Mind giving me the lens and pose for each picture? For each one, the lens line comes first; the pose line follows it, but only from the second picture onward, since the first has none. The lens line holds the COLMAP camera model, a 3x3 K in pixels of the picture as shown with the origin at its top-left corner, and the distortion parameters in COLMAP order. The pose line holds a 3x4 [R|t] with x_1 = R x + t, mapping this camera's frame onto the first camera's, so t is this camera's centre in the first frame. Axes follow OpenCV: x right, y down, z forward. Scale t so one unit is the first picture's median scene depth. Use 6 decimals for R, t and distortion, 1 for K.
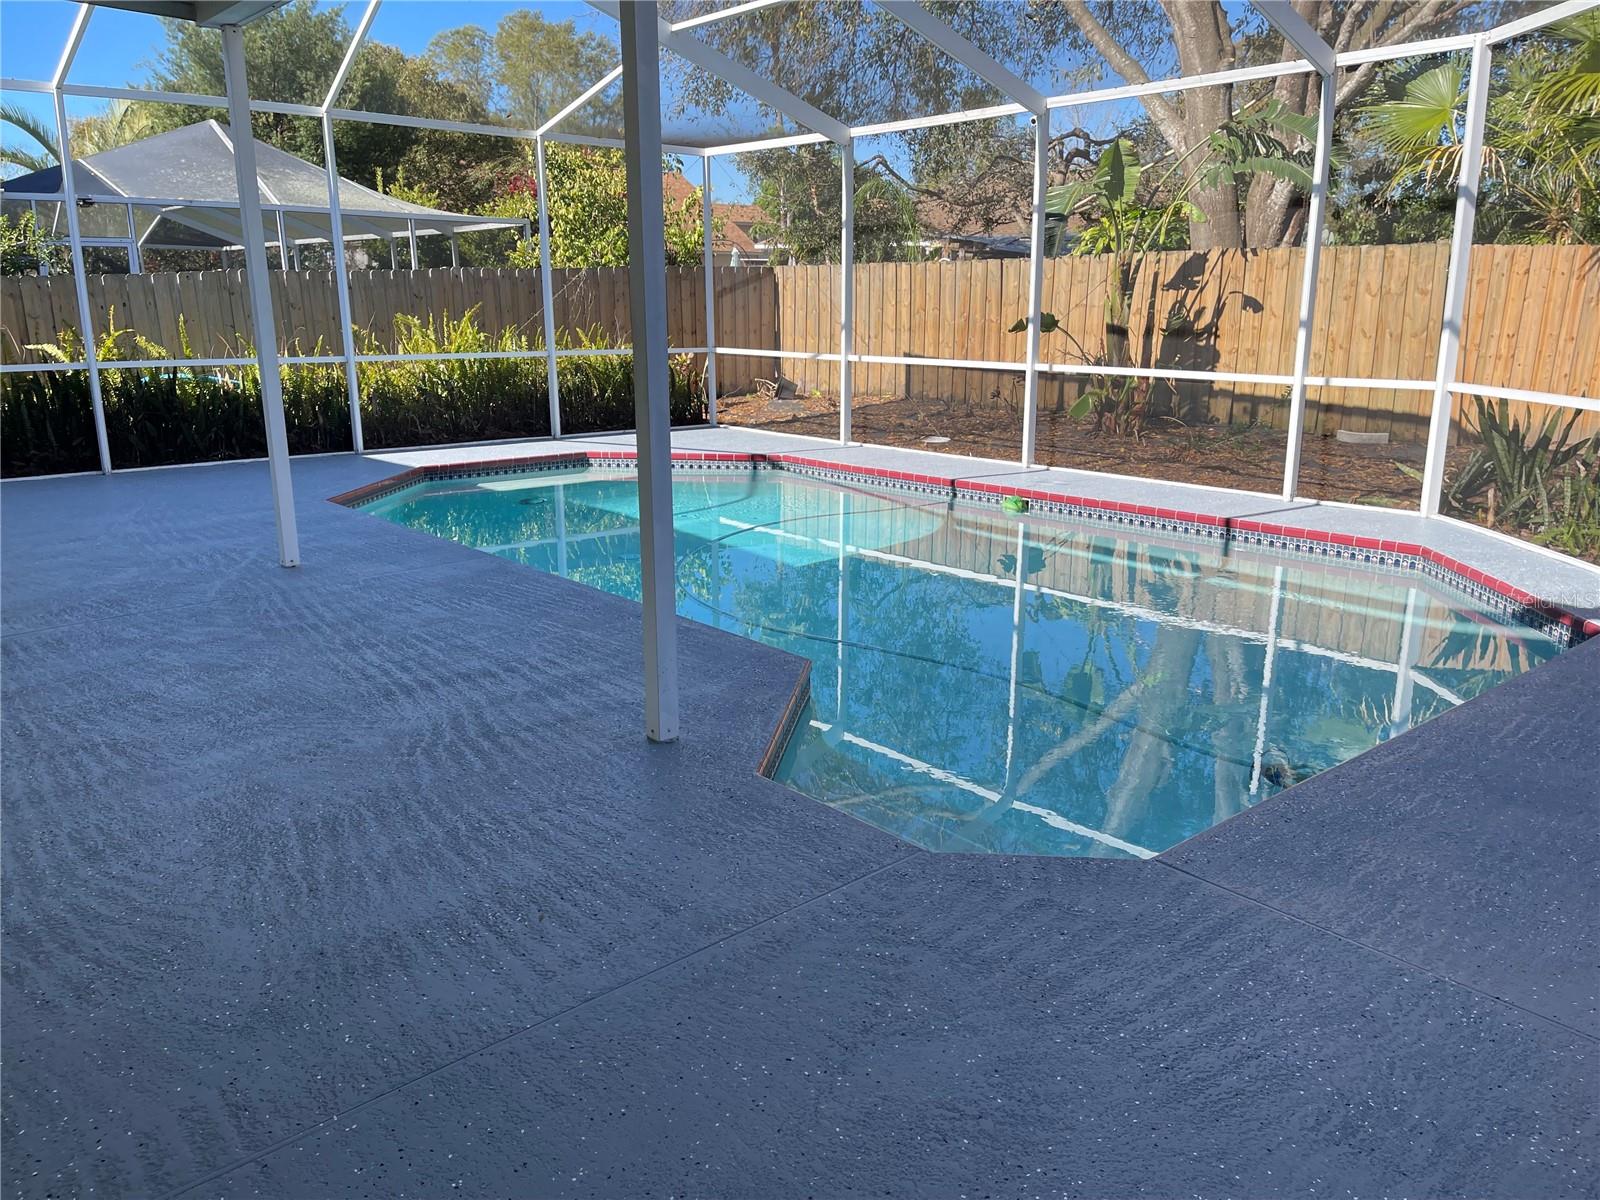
lens RADIAL K [[1208.5, 0, 808.9], [0, 1208.5, 598.5], [0, 0, 1]] dist [0.072143, -0.084830]
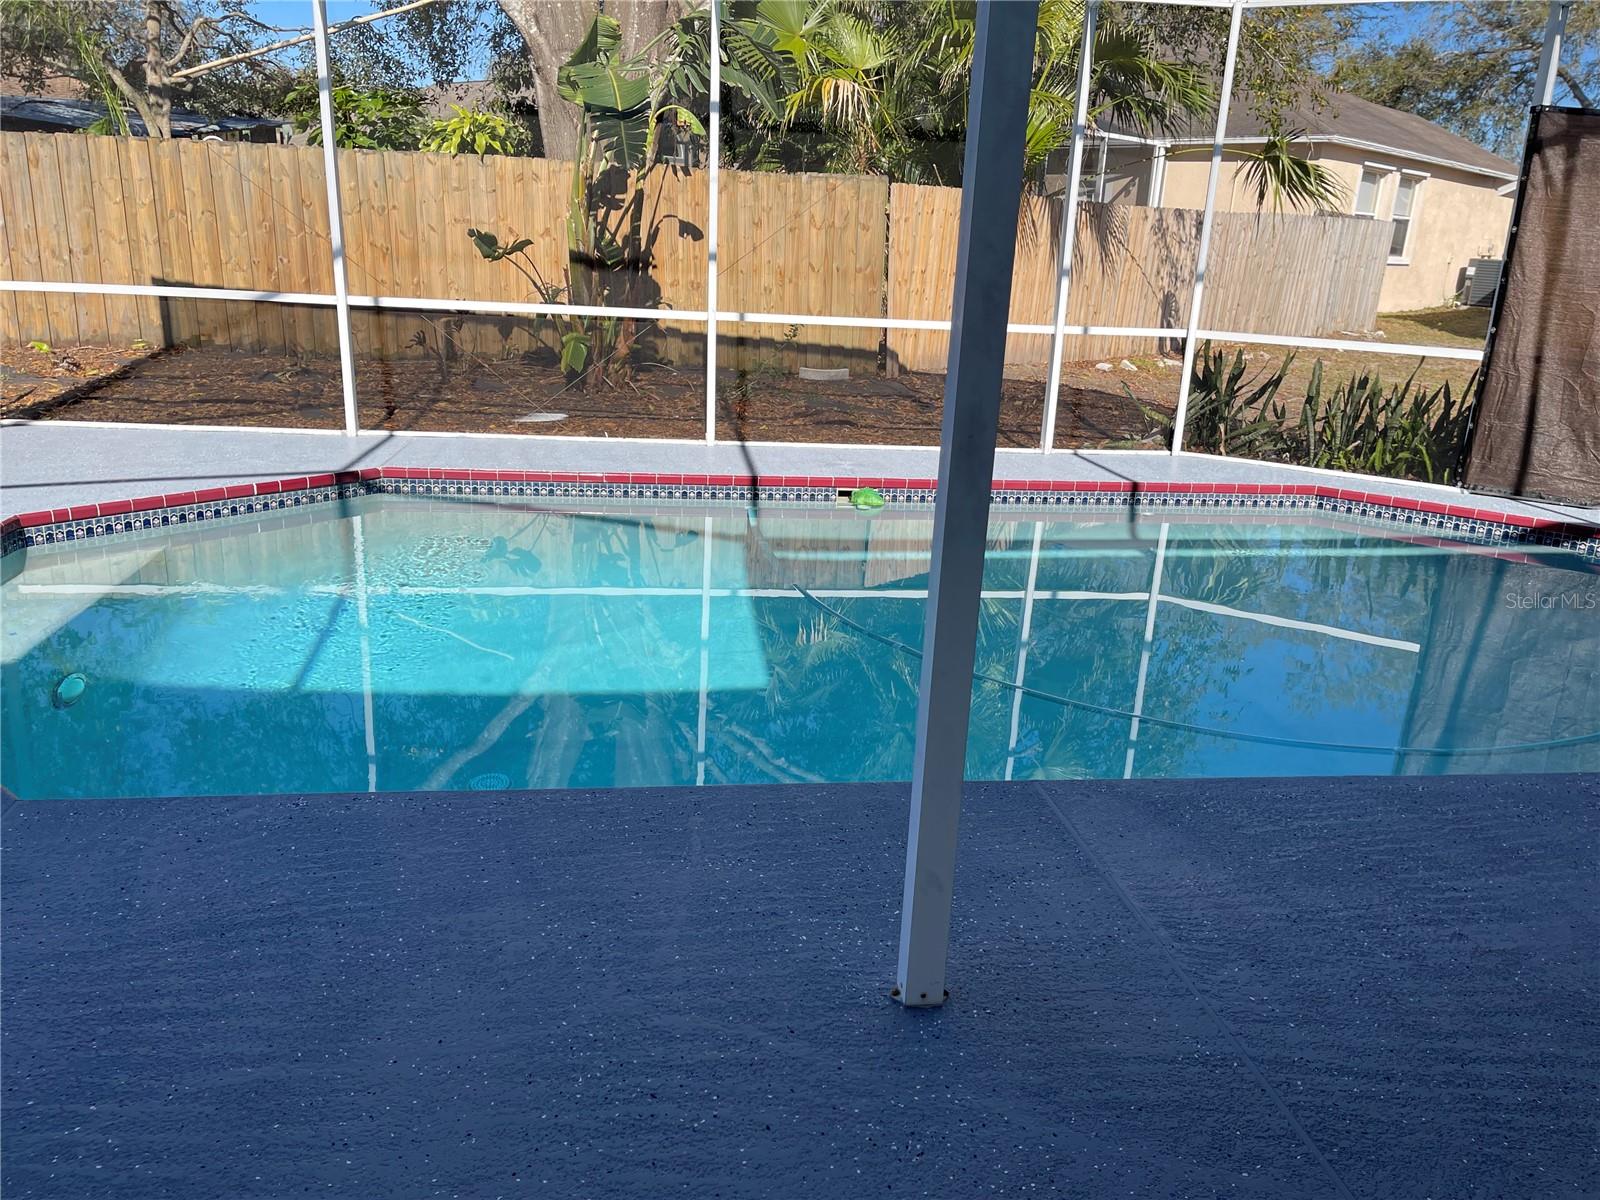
lens RADIAL K [[1208.5, 0, 801.9], [0, 1208.5, 595.6], [0, 0, 1]] dist [0.072143, -0.084830]
pose [[0.559215, -0.213844, 0.800967, -0.374794], [0.155220, 0.976081, 0.152225, -0.108399], [-0.814362, 0.039200, 0.579033, 0.449969]]
